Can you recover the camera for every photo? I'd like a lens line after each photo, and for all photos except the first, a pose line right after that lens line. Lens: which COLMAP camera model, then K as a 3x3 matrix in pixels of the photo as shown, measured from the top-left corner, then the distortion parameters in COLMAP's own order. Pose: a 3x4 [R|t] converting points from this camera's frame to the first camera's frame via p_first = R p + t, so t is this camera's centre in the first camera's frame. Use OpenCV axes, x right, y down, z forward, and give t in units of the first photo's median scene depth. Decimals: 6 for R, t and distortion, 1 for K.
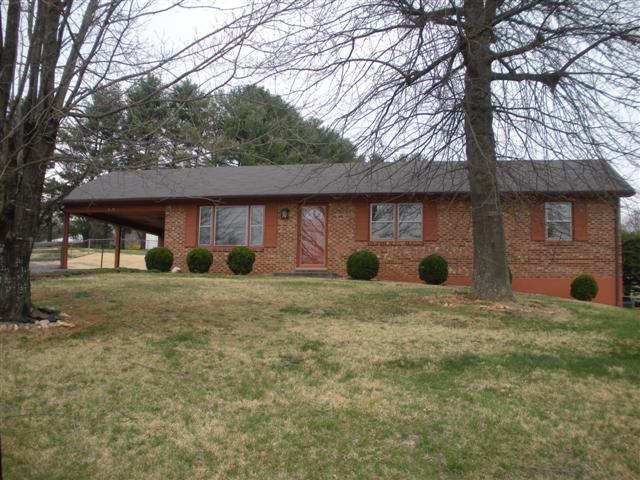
lens RADIAL K [[689.7, 0, 310.6], [0, 689.7, 242.2], [0, 0, 1]] dist [-0.312020, 0.404839]
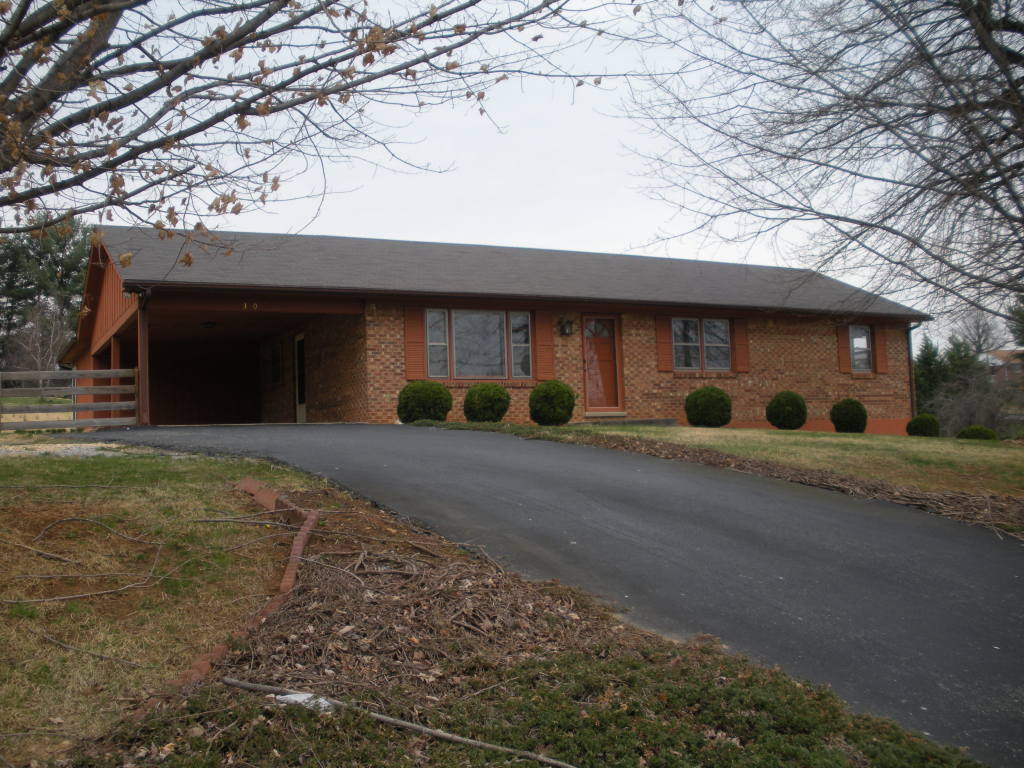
lens RADIAL K [[1103.6, 0, 497.0], [0, 1103.6, 387.6], [0, 0, 1]] dist [-0.312020, 0.404839]
pose [[0.743994, -0.007645, 0.668143, -0.800771], [-0.011315, 0.999647, 0.024037, -0.010526], [-0.668091, -0.025443, 0.743645, 0.310466]]
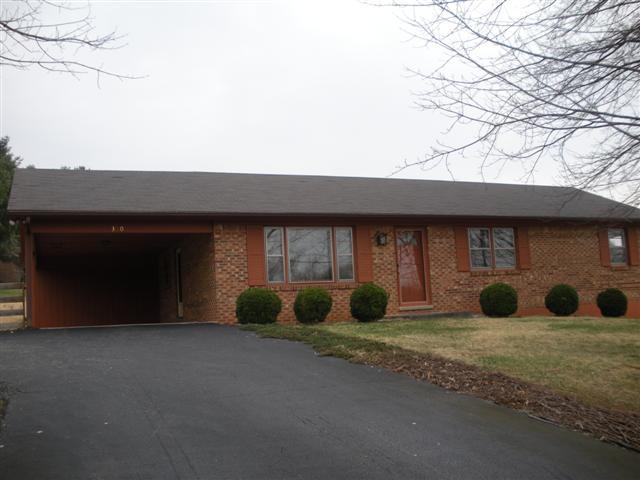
lens RADIAL K [[689.7, 0, 310.6], [0, 689.7, 242.2], [0, 0, 1]] dist [-0.312020, 0.404839]
pose [[0.795297, 0.000326, 0.606220, -0.605397], [0.012788, 0.999768, -0.017314, -0.026539], [-0.606085, 0.021522, 0.795108, 0.456992]]
